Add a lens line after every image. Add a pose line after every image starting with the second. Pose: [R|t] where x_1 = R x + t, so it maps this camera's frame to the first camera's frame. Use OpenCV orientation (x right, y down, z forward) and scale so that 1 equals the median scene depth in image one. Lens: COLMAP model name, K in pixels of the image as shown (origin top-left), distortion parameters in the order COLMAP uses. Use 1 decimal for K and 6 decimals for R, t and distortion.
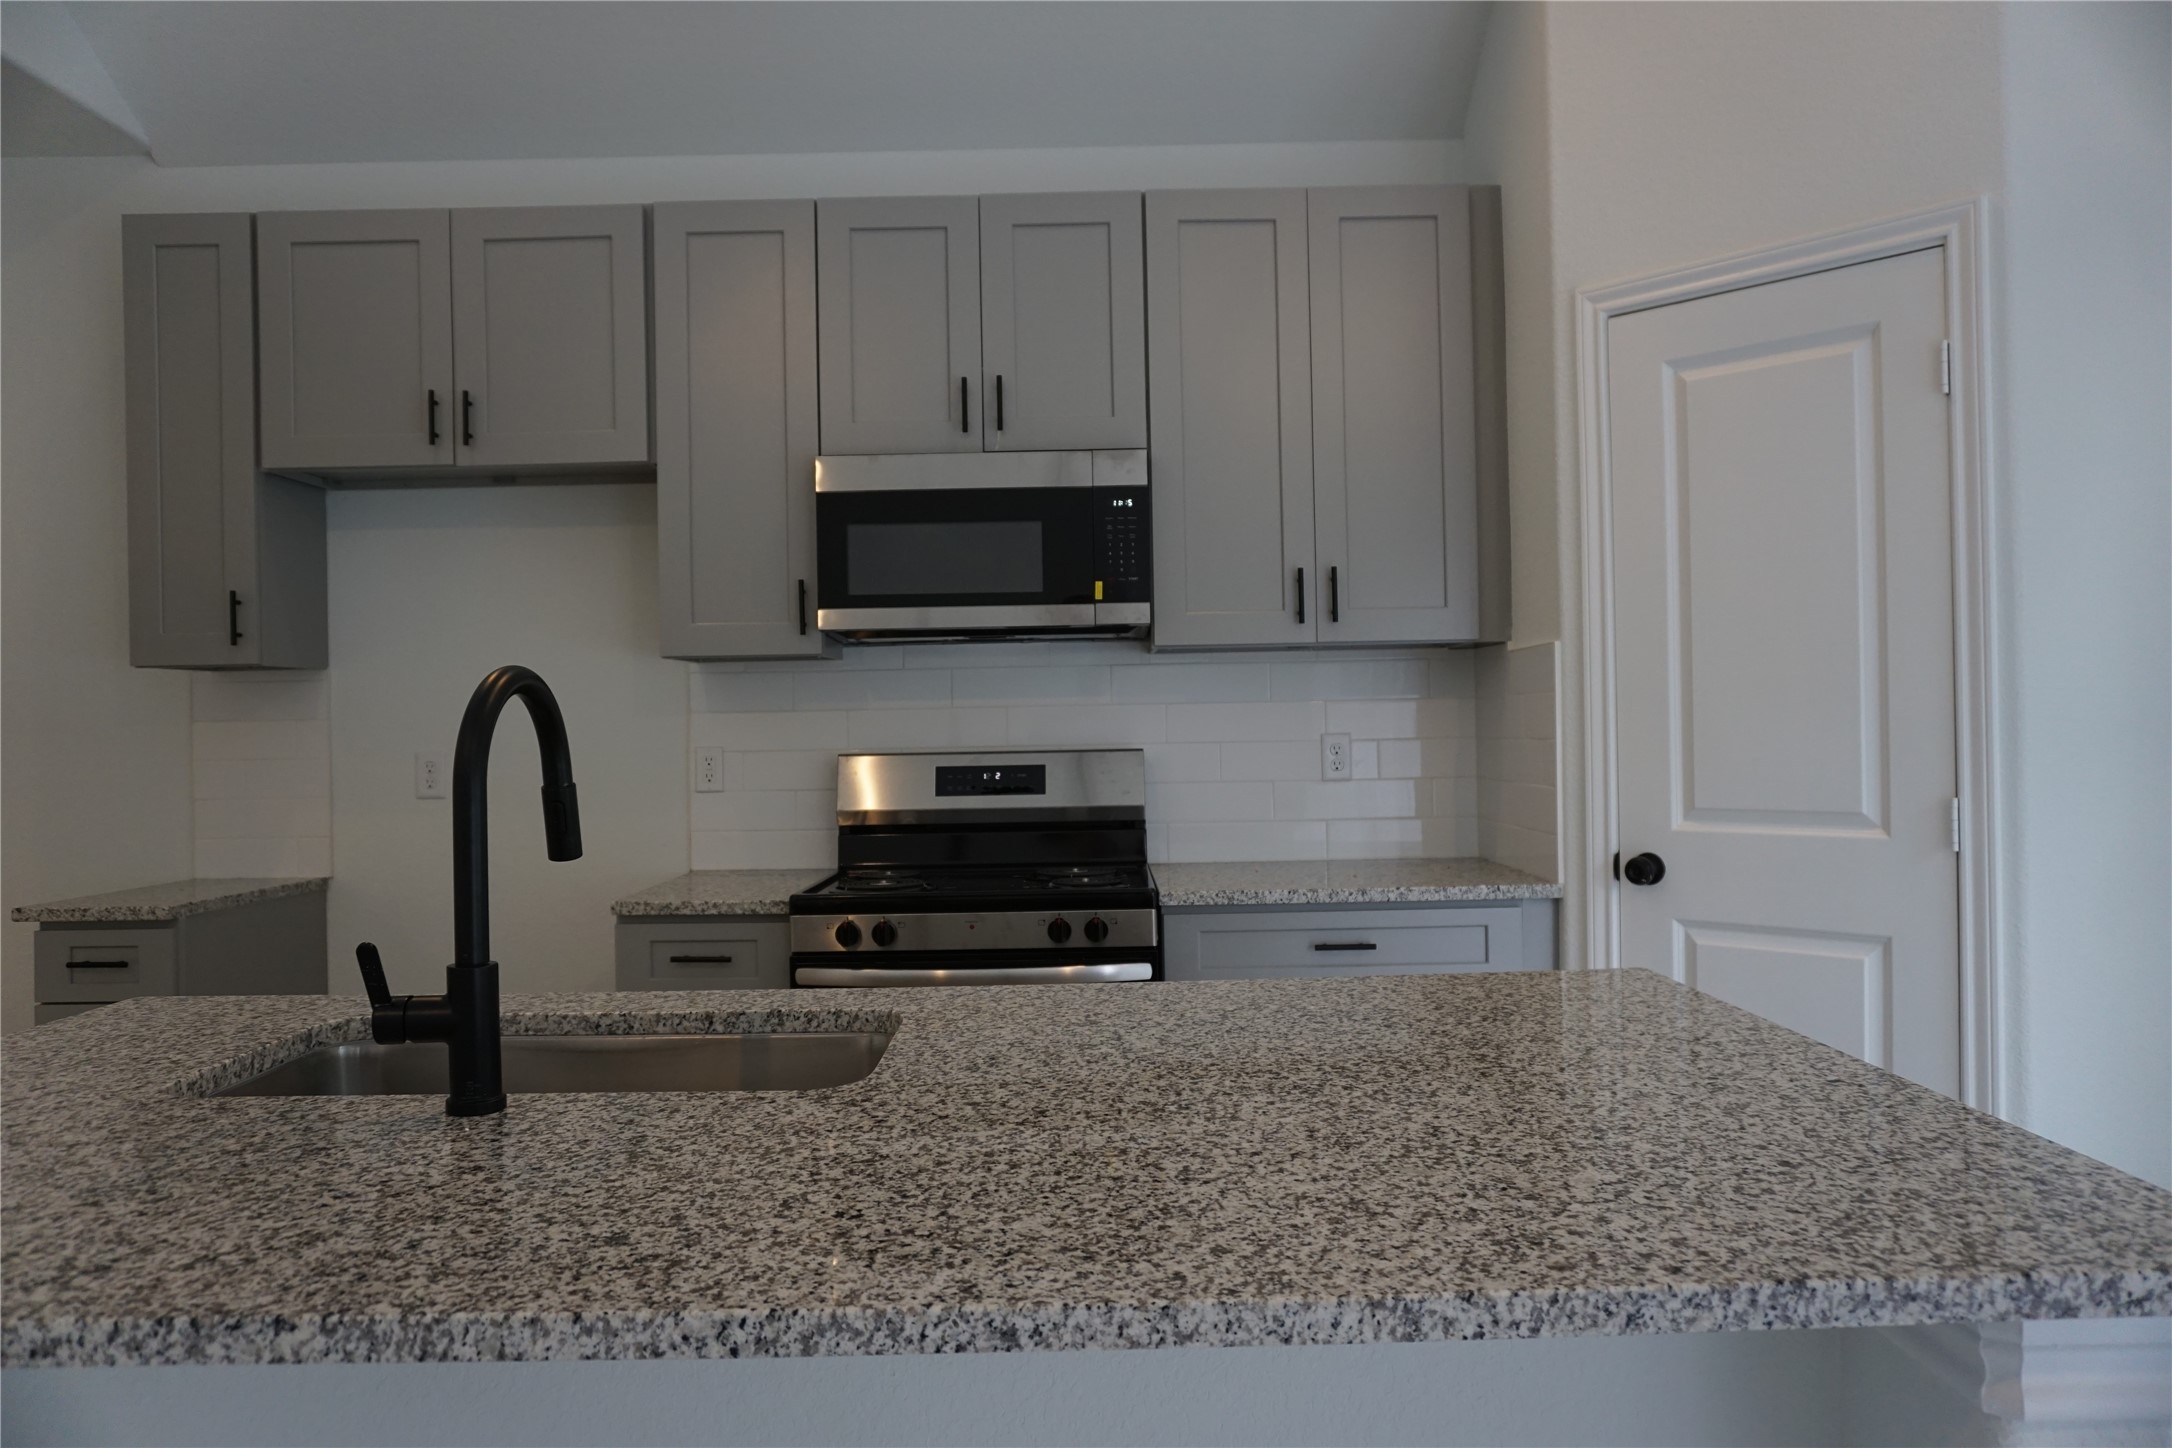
lens RADIAL K [[1457.4, 0, 1078.2], [0, 1457.4, 719.1], [0, 0, 1]] dist [-0.040314, 0.030734]
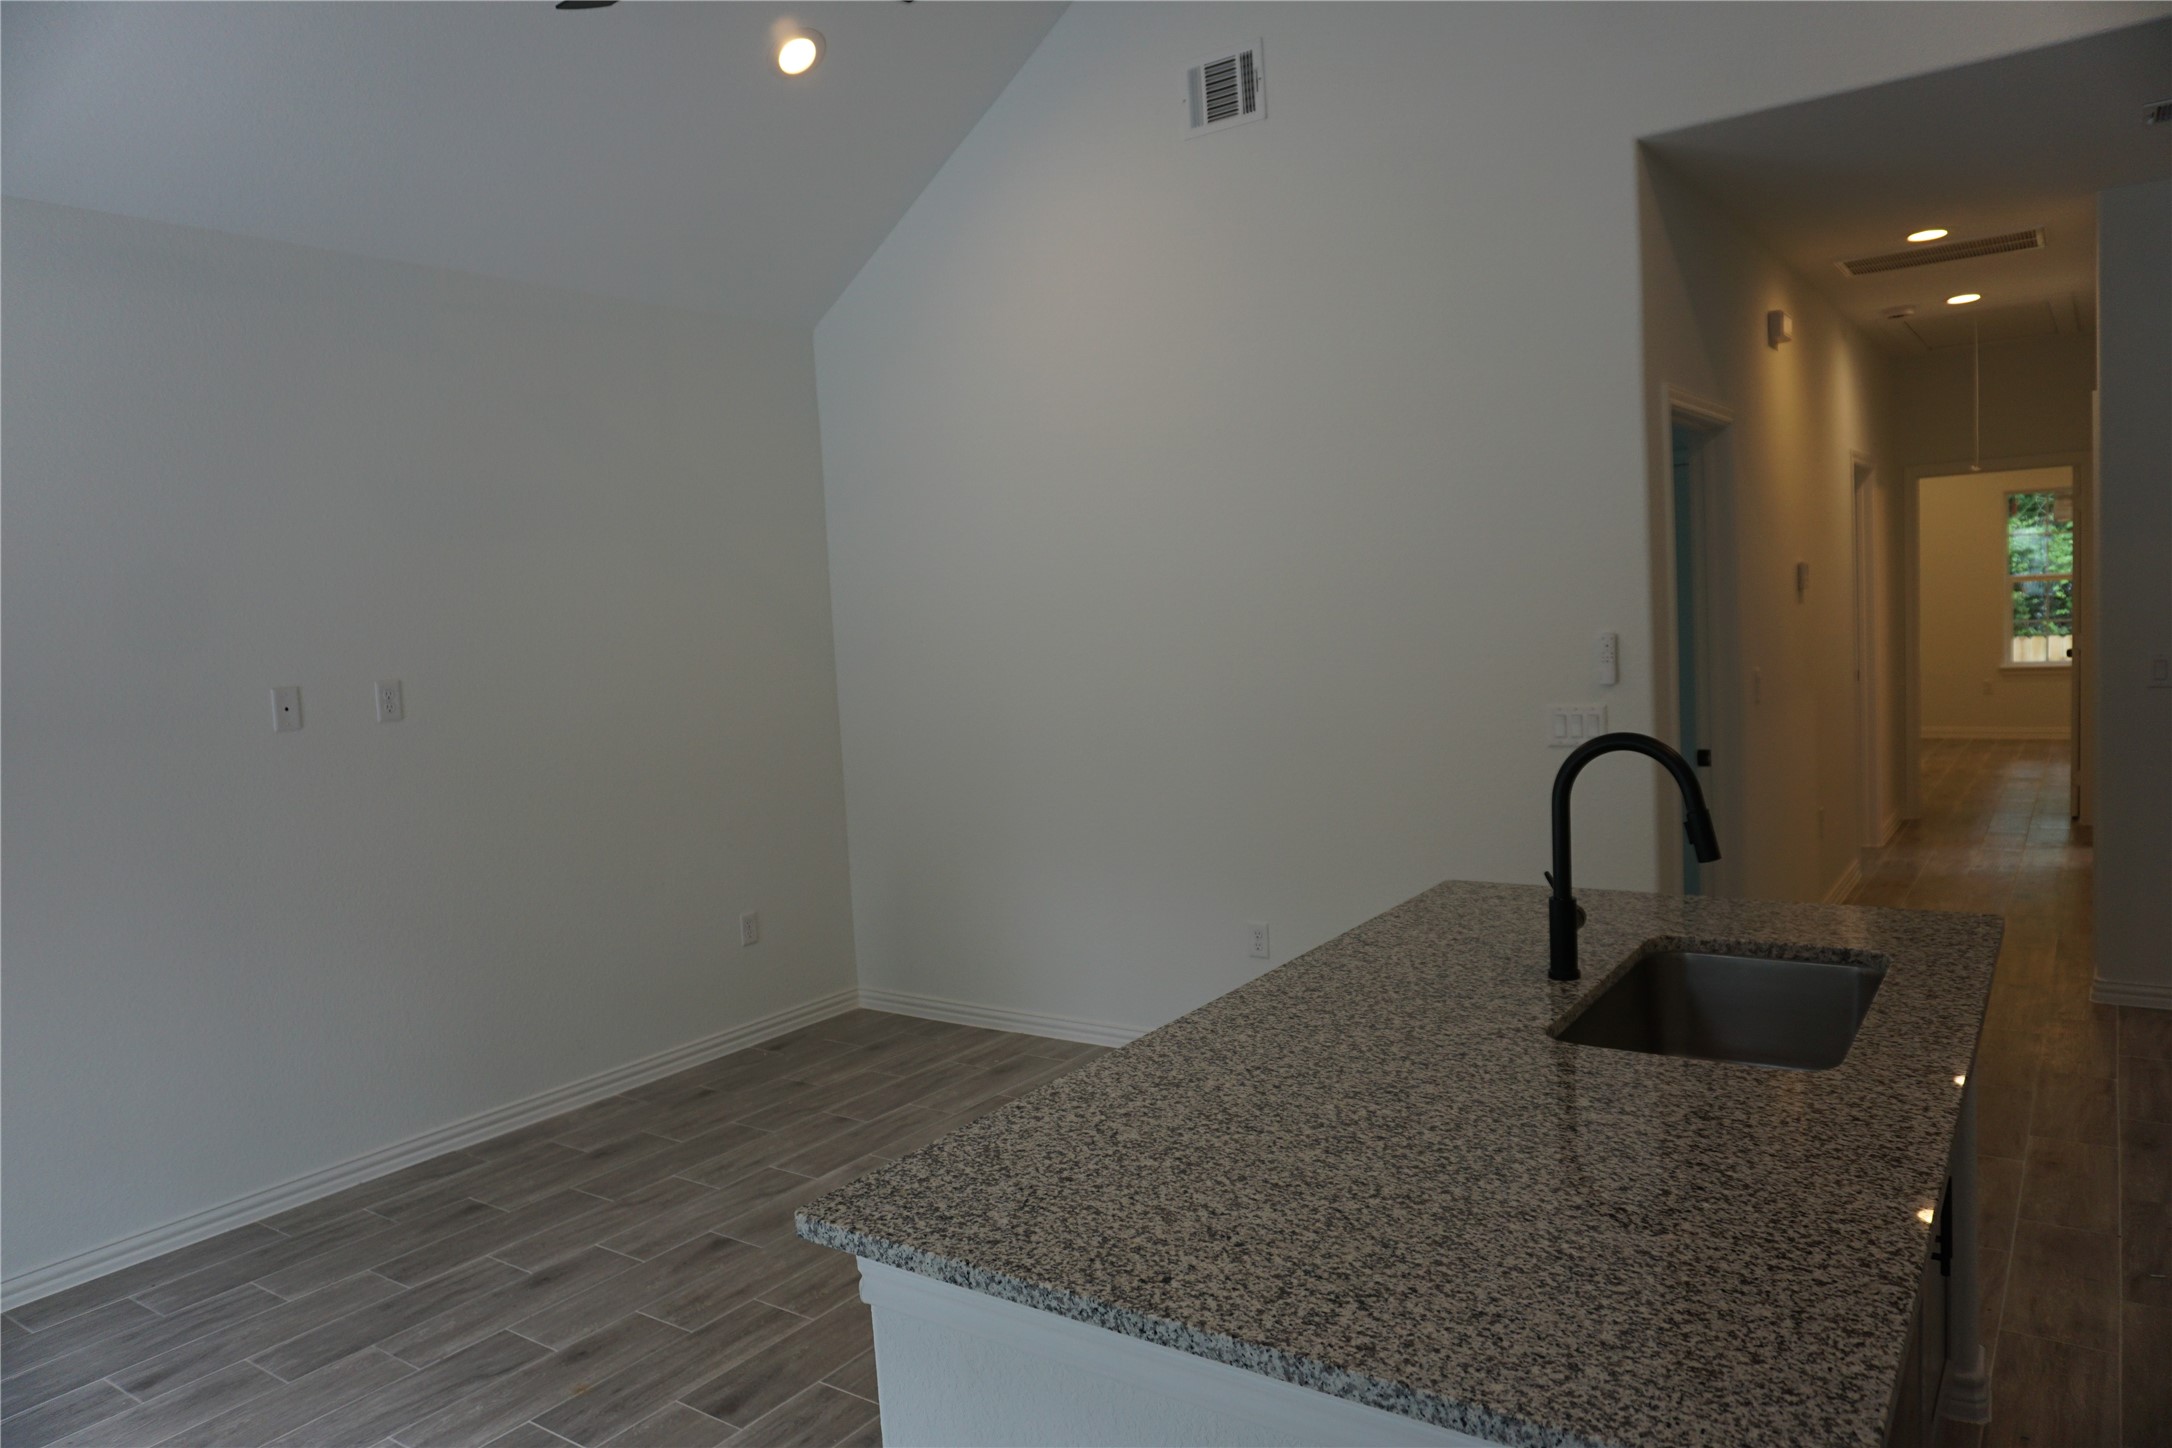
lens RADIAL K [[1457.4, 0, 1078.2], [0, 1457.4, 719.1], [0, 0, 1]] dist [-0.040314, 0.030734]
pose [[-0.578385, 0.114871, -0.807636, 0.596339], [0.070362, 0.993371, 0.090898, -0.113231], [0.812724, -0.004253, -0.582634, 0.679422]]
